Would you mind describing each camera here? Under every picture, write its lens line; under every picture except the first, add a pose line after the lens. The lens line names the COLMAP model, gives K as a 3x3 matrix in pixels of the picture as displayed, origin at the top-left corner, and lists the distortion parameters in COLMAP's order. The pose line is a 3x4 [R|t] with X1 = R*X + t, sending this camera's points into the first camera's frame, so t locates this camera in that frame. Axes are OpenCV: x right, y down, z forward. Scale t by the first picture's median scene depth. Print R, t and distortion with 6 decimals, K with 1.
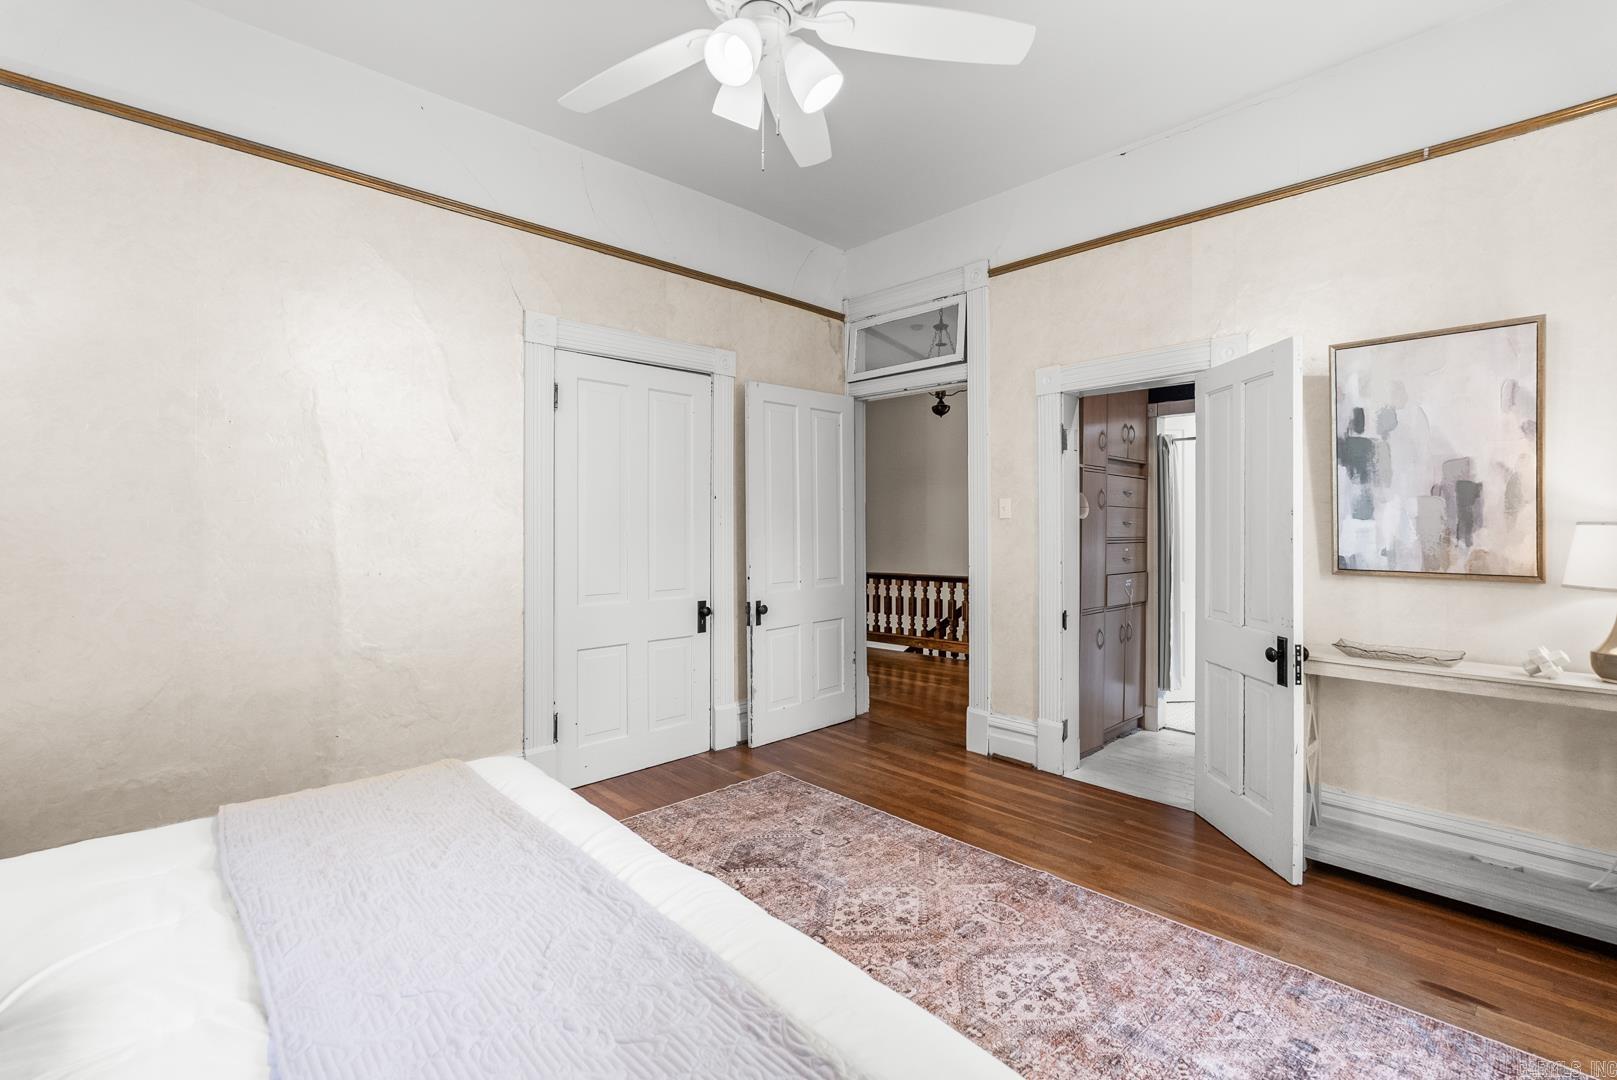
lens RADIAL K [[717.8, 0, 809.9], [0, 717.8, 535.2], [0, 0, 1]] dist [-0.006134, 0.000299]
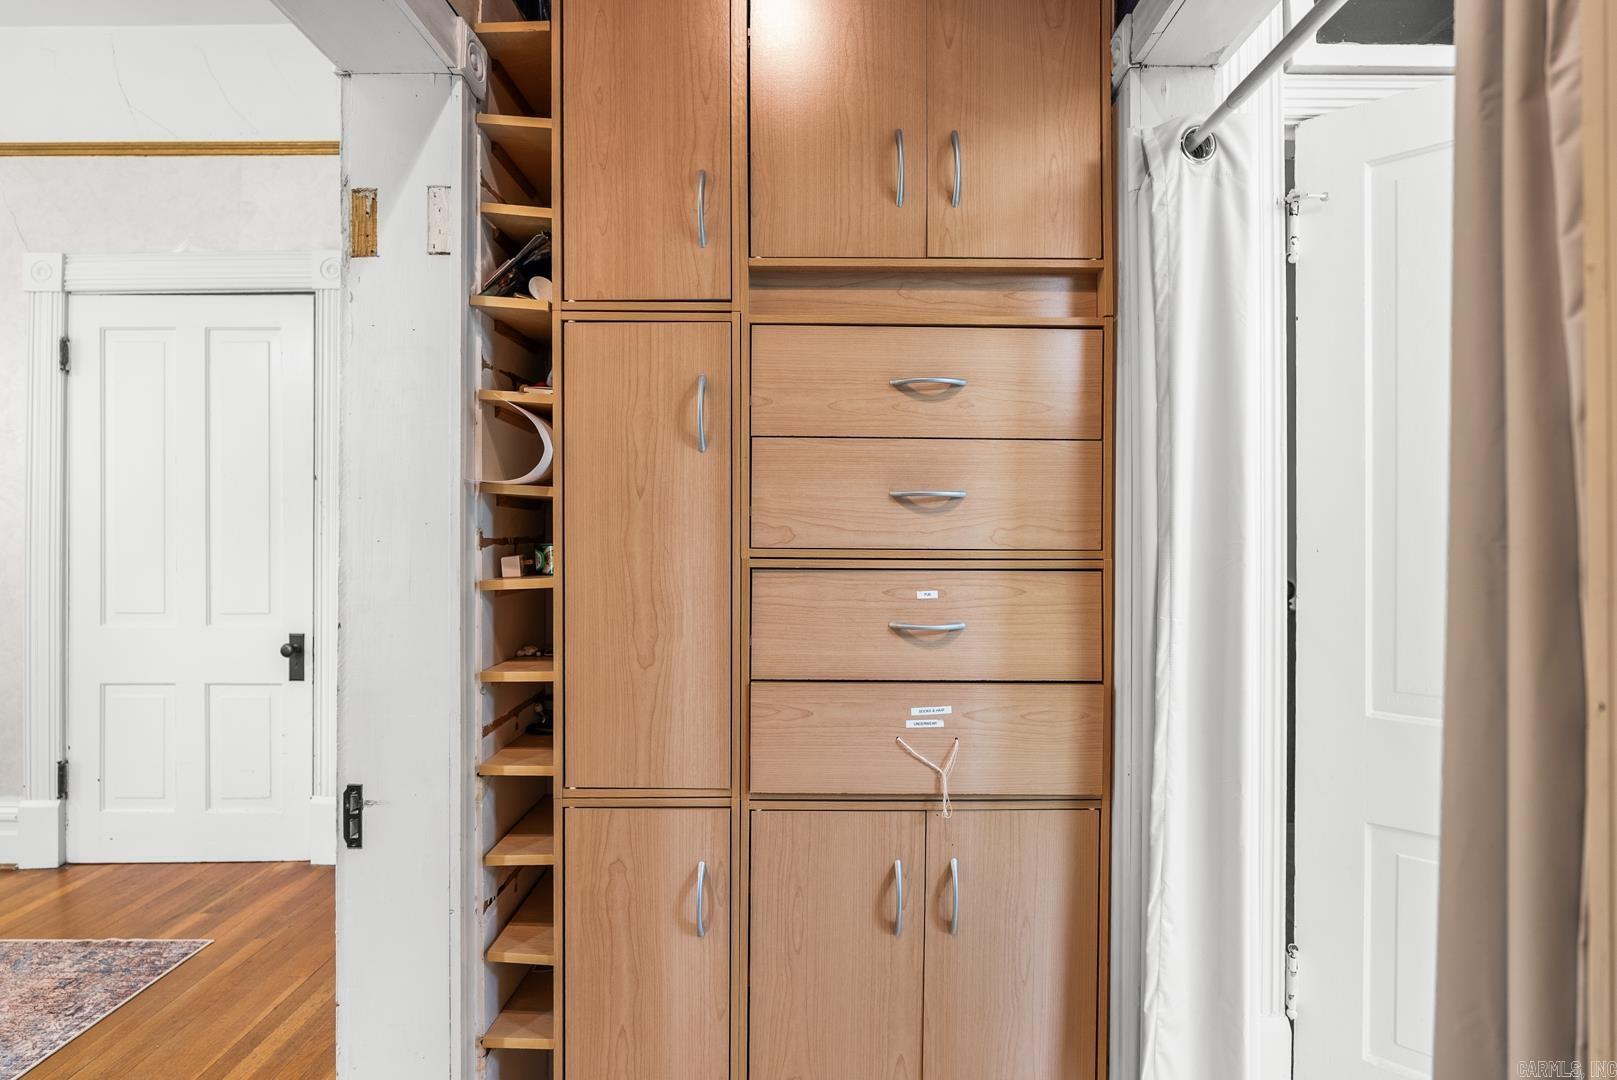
lens RADIAL K [[717.8, 0, 809.9], [0, 717.8, 535.2], [0, 0, 1]] dist [-0.006134, 0.000299]
pose [[0.725959, 0.004326, -0.687724, 0.733943], [-0.006837, 0.999976, -0.000926, -0.003232], [0.687704, 0.005374, 0.725971, 0.946858]]
